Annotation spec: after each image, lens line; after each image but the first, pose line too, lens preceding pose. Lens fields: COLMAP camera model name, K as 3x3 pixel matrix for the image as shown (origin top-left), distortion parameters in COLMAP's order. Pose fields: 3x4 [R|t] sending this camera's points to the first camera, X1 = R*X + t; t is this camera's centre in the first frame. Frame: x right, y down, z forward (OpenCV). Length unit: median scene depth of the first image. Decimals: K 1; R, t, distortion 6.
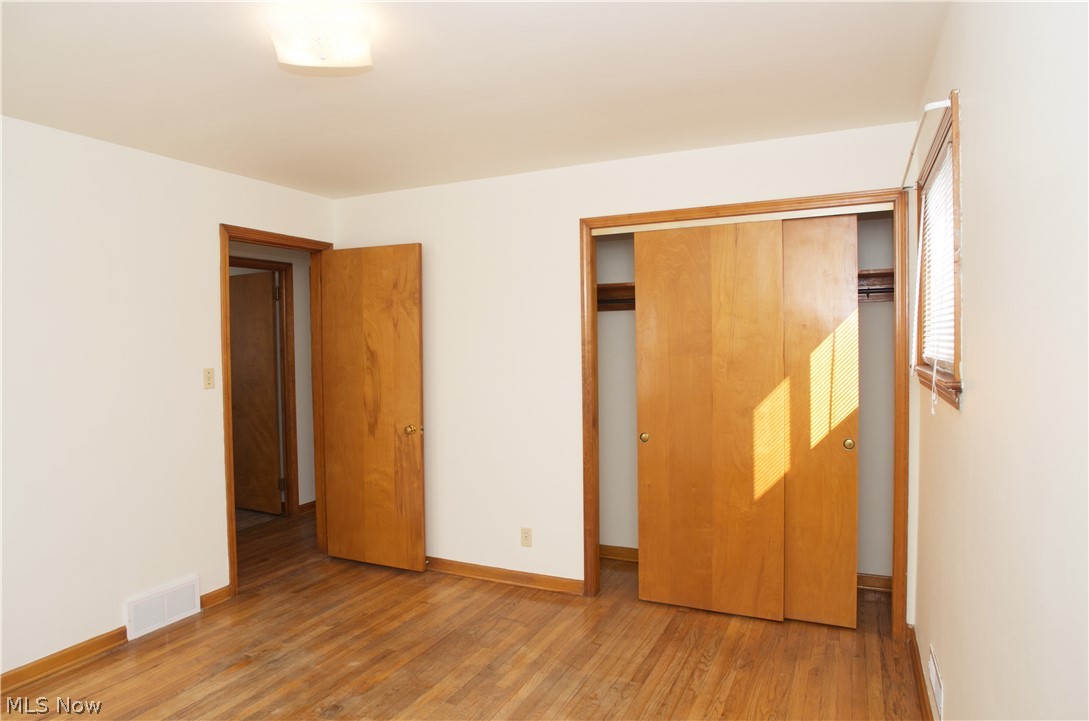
lens RADIAL K [[659.9, 0, 544.5], [0, 659.9, 360.5], [0, 0, 1]] dist [-0.080964, 0.043147]
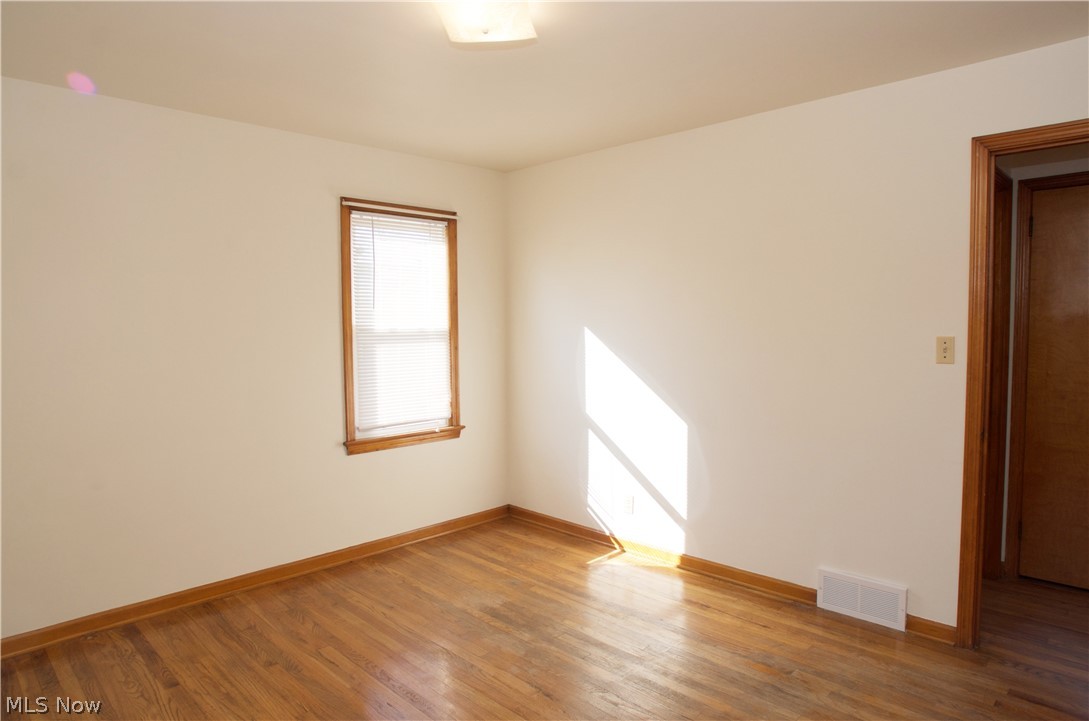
lens RADIAL K [[659.9, 0, 544.5], [0, 659.9, 360.5], [0, 0, 1]] dist [-0.080964, 0.043147]
pose [[-0.334820, 0.076762, -0.939150, 0.399873], [-0.009236, 0.996361, 0.084731, -0.022550], [0.942237, 0.037044, -0.332892, 0.910641]]
